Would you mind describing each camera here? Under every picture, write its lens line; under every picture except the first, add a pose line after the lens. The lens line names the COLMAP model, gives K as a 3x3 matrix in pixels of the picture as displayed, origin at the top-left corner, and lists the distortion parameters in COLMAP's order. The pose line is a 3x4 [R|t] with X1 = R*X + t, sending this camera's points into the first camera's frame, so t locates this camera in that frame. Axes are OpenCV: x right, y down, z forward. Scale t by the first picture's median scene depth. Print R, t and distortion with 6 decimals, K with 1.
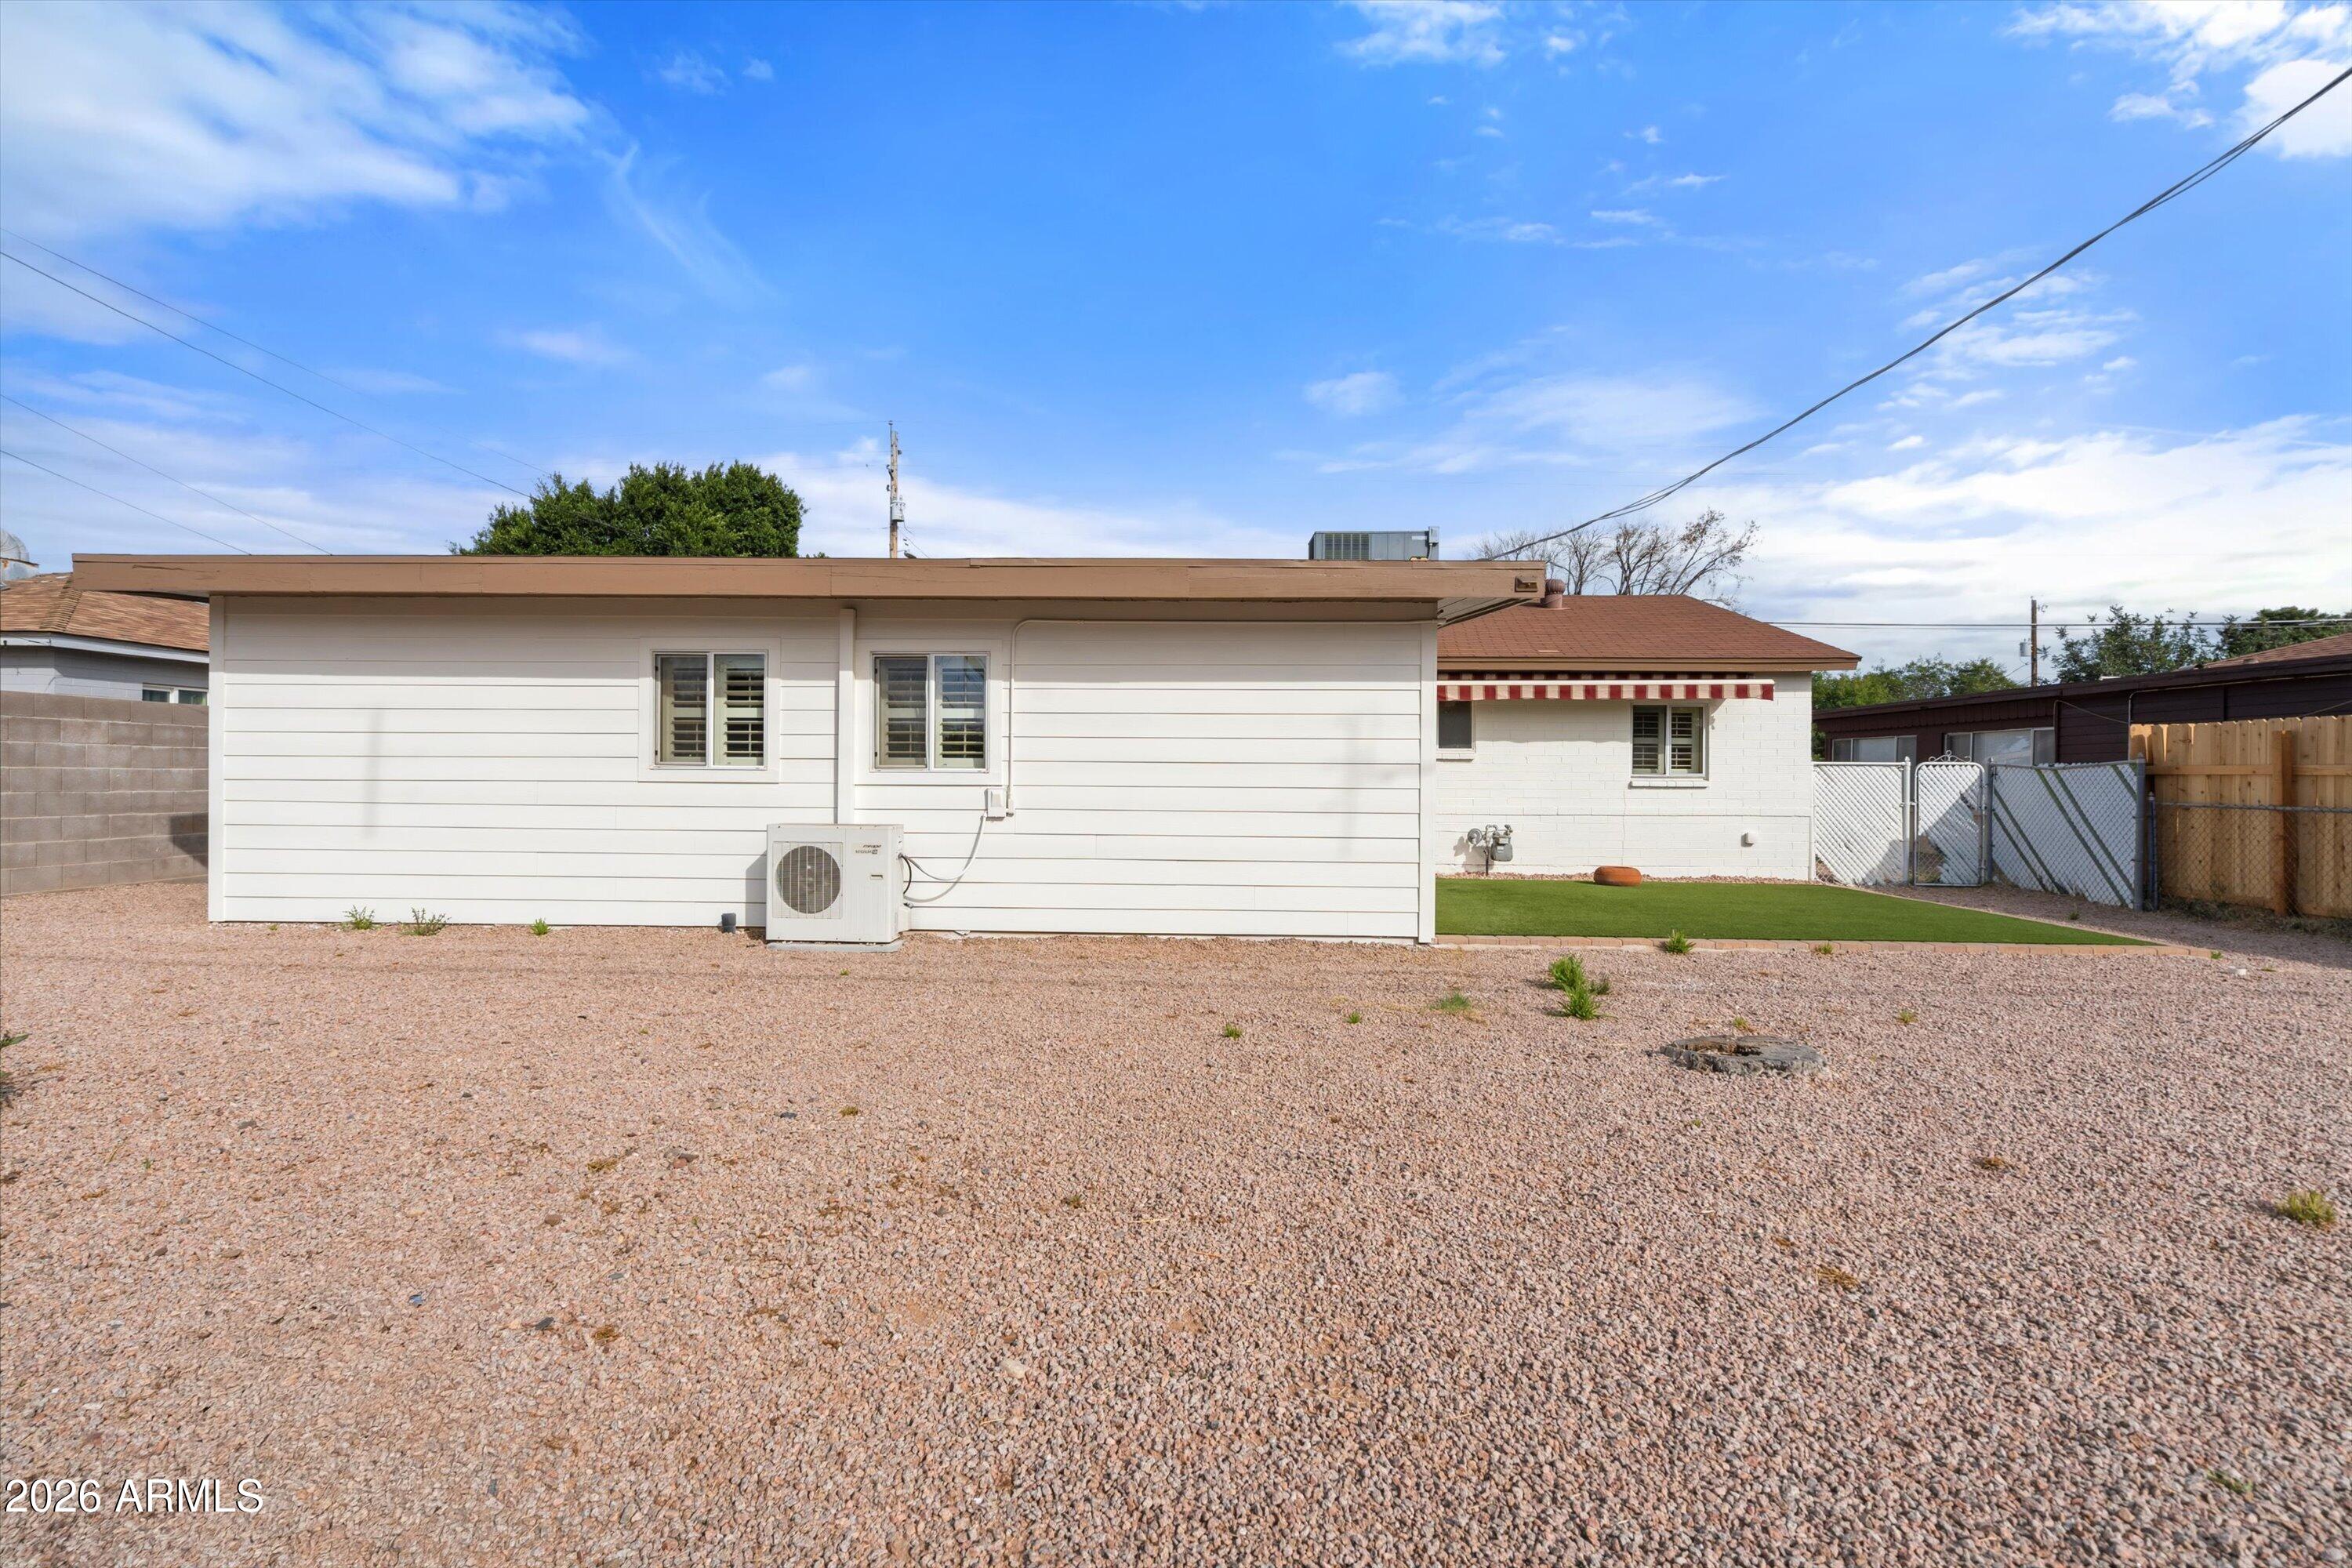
lens RADIAL K [[1064.1, 0, 1185.5], [0, 1064.1, 777.9], [0, 0, 1]] dist [-0.008209, 0.003206]
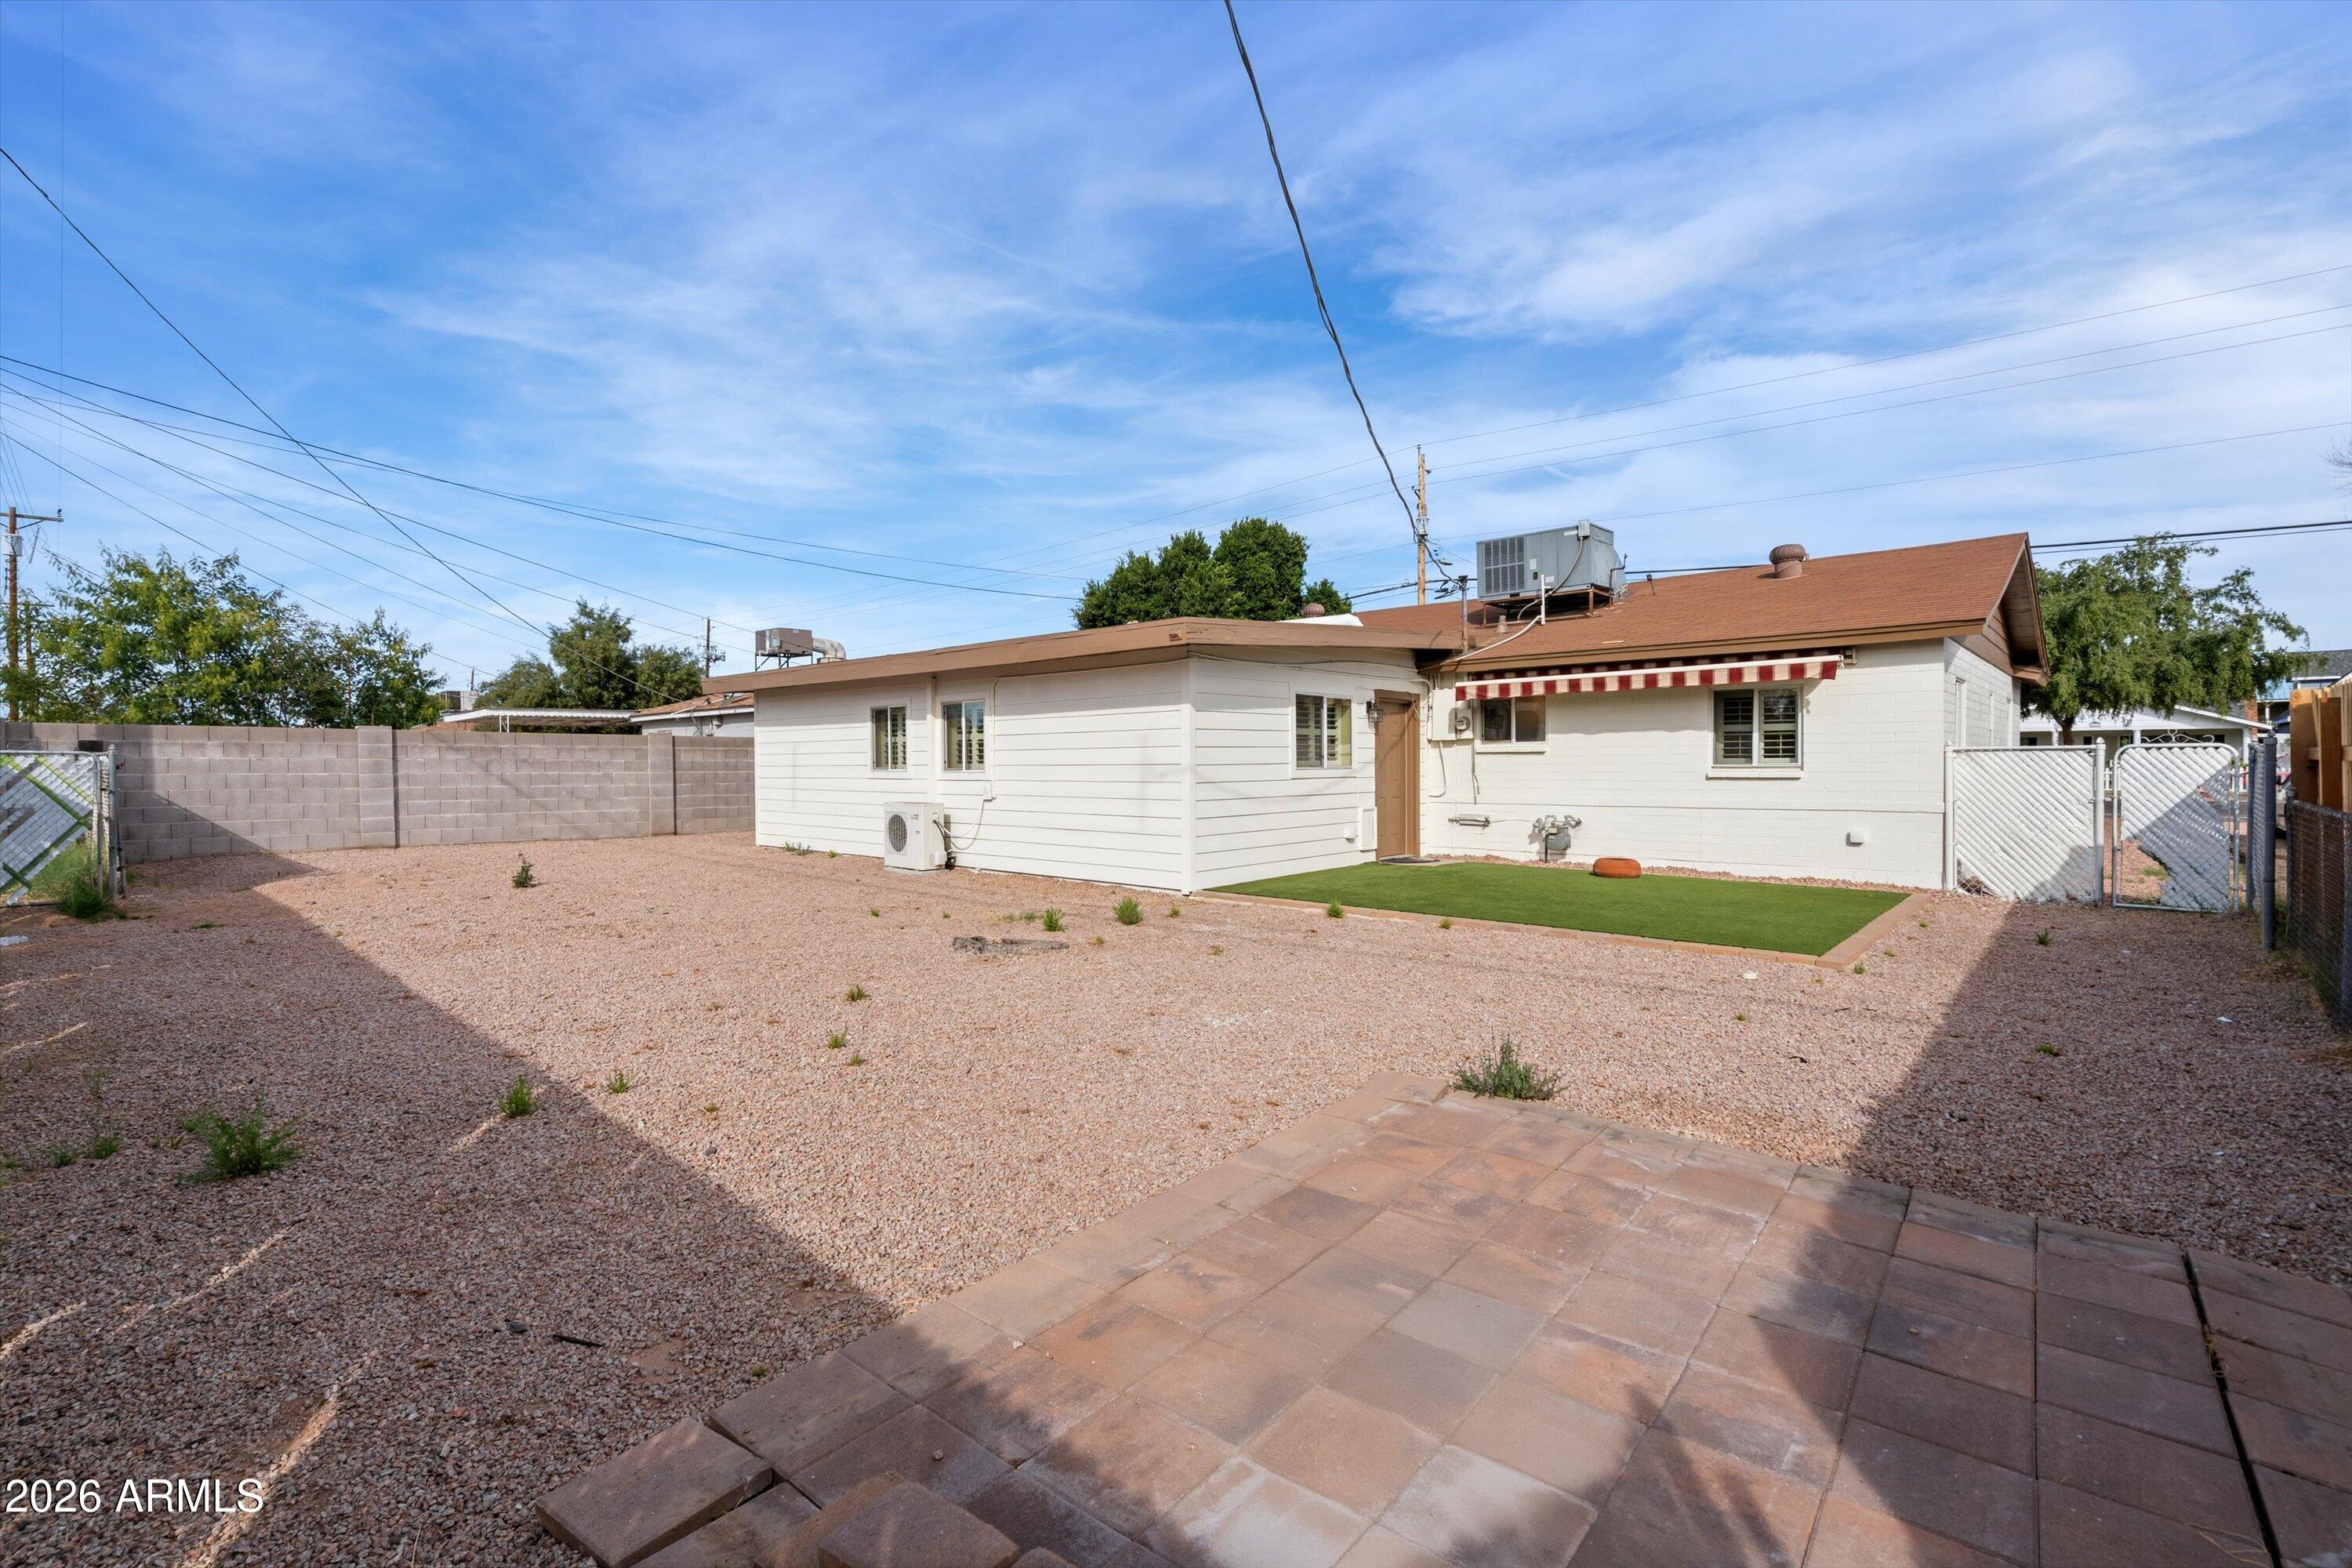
lens RADIAL K [[1064.1, 0, 1166.3], [0, 1064.1, 783.5], [0, 0, 1]] dist [-0.008209, 0.003206]
pose [[0.751818, 0.001096, -0.659370, 0.947742], [0.010601, 0.999849, 0.013749, -0.006527], [0.659286, -0.017327, 0.751693, -0.040336]]
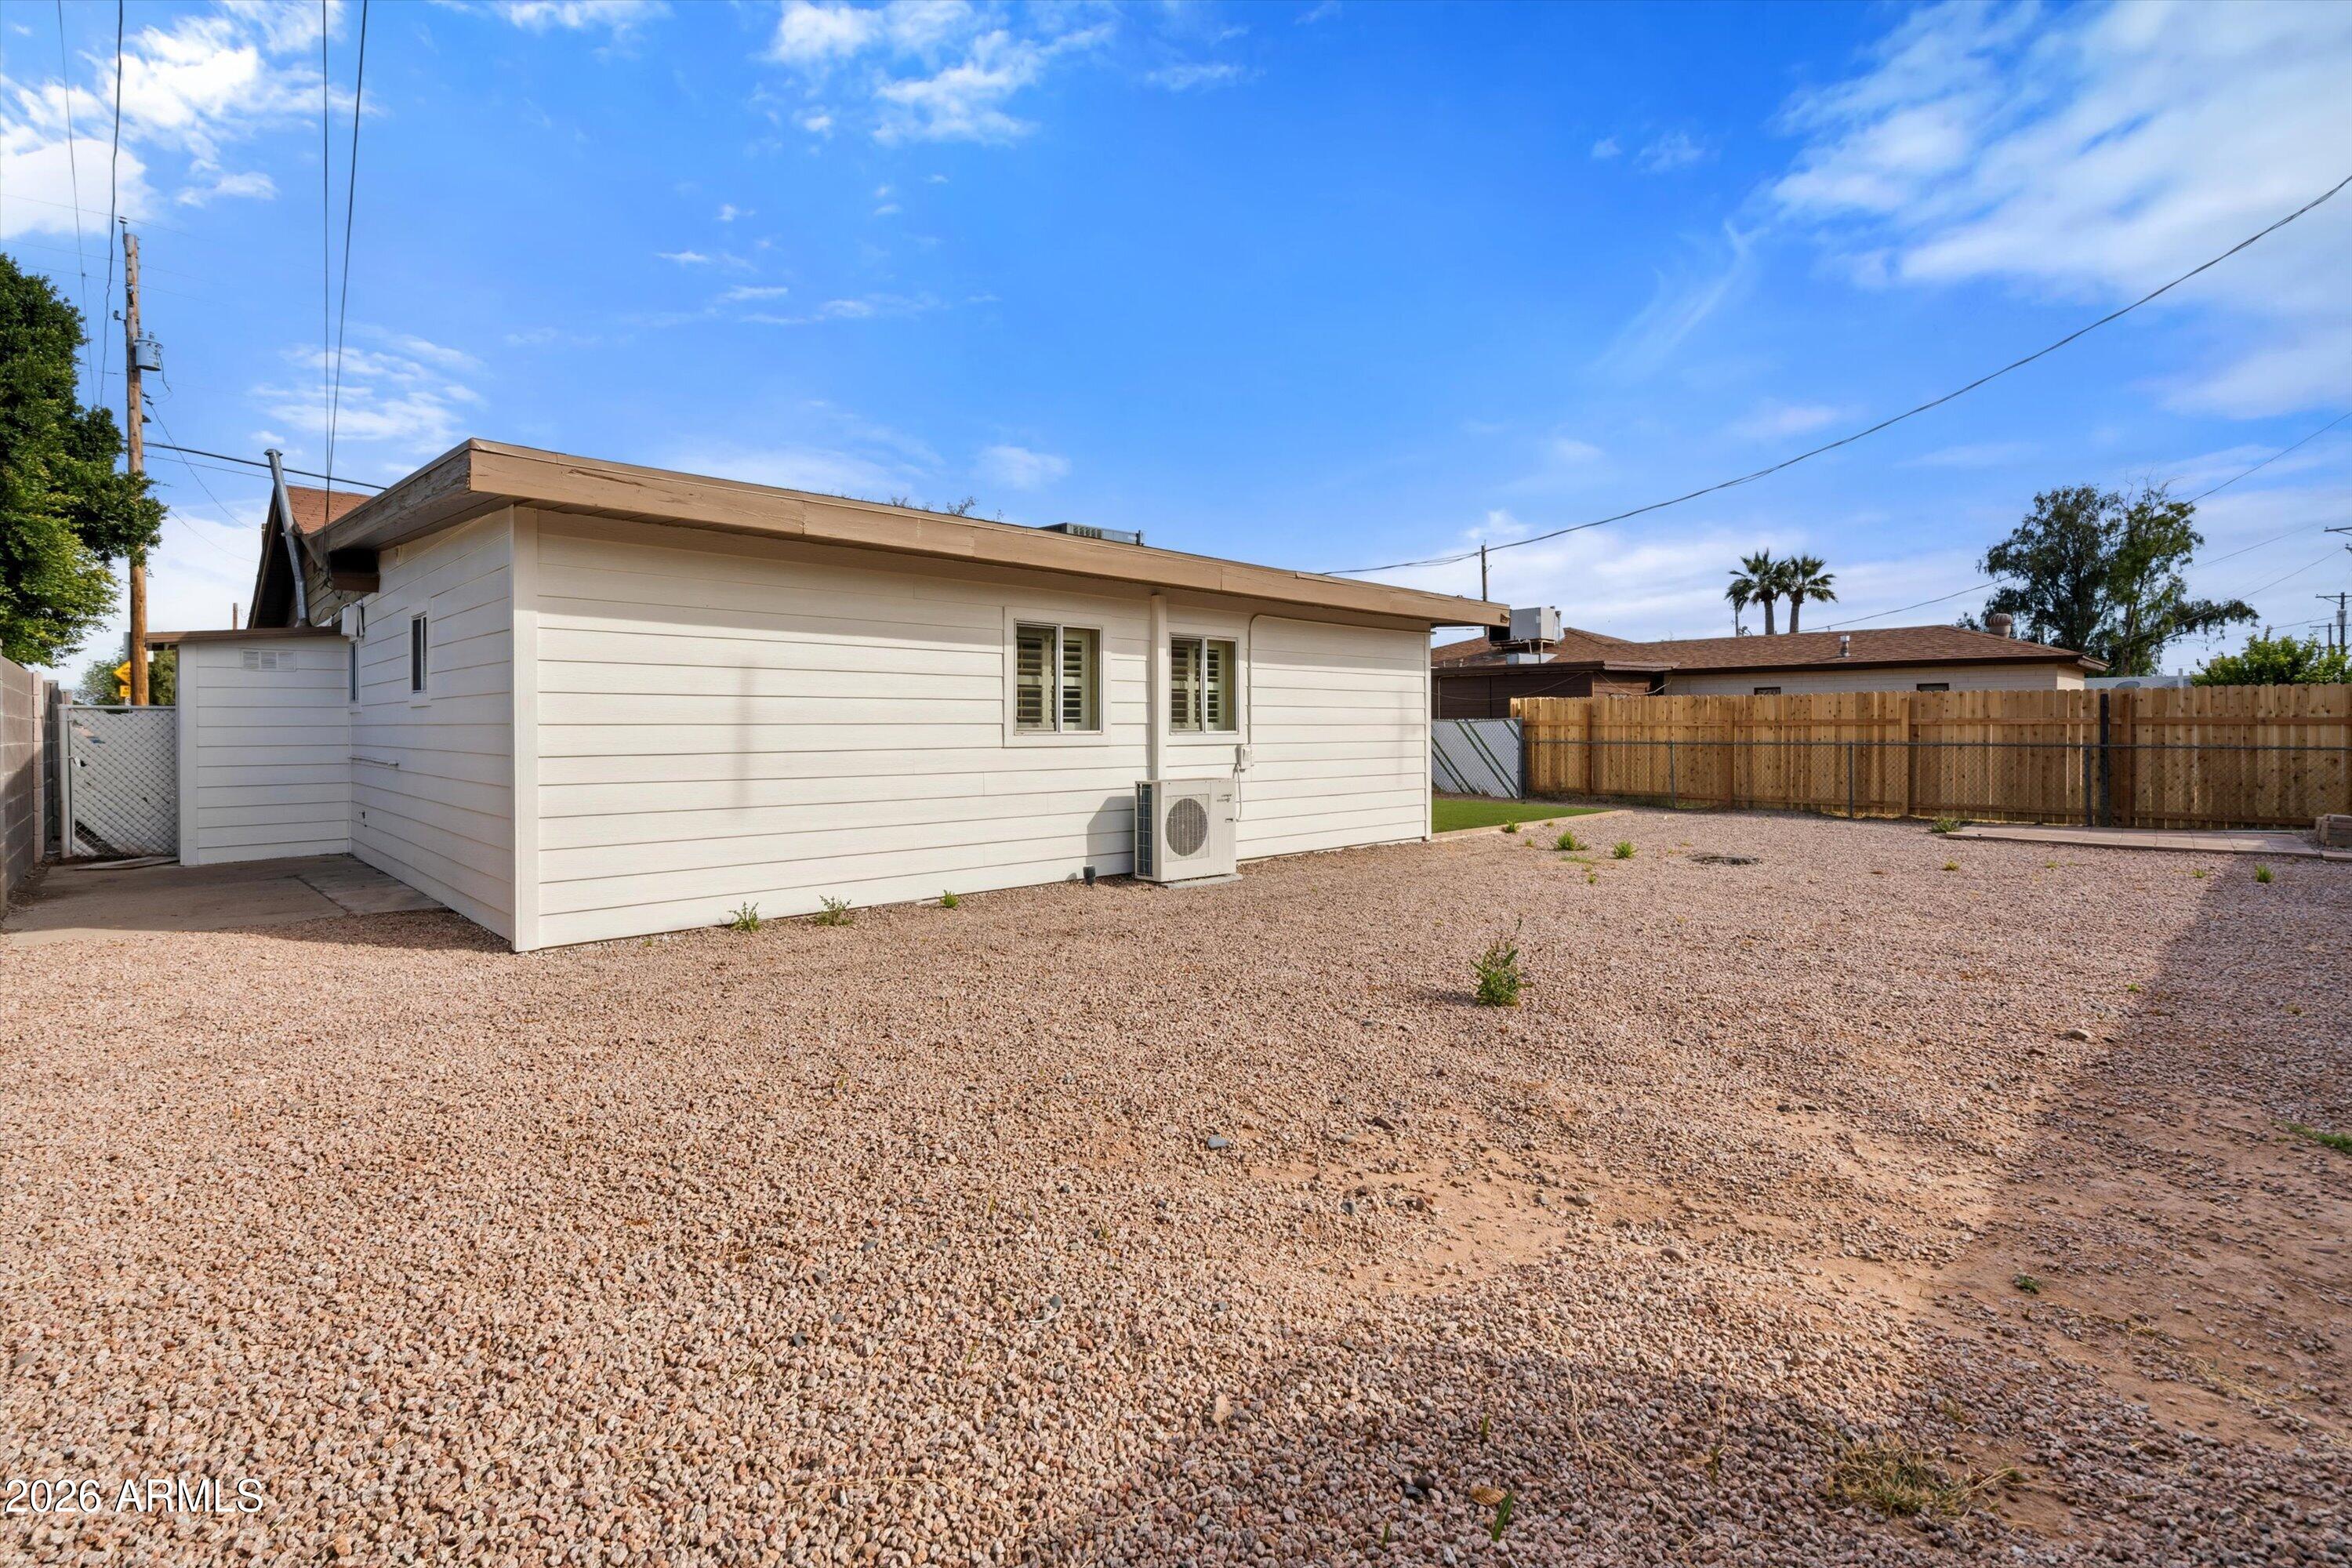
lens RADIAL K [[1064.1, 0, 1173.2], [0, 1064.1, 720.2], [0, 0, 1]] dist [-0.008209, 0.003206]
pose [[0.704481, -0.005008, 0.709706, -0.974100], [0.009009, 0.999958, -0.001886, -0.016616], [-0.709666, 0.007722, 0.704496, 0.142362]]
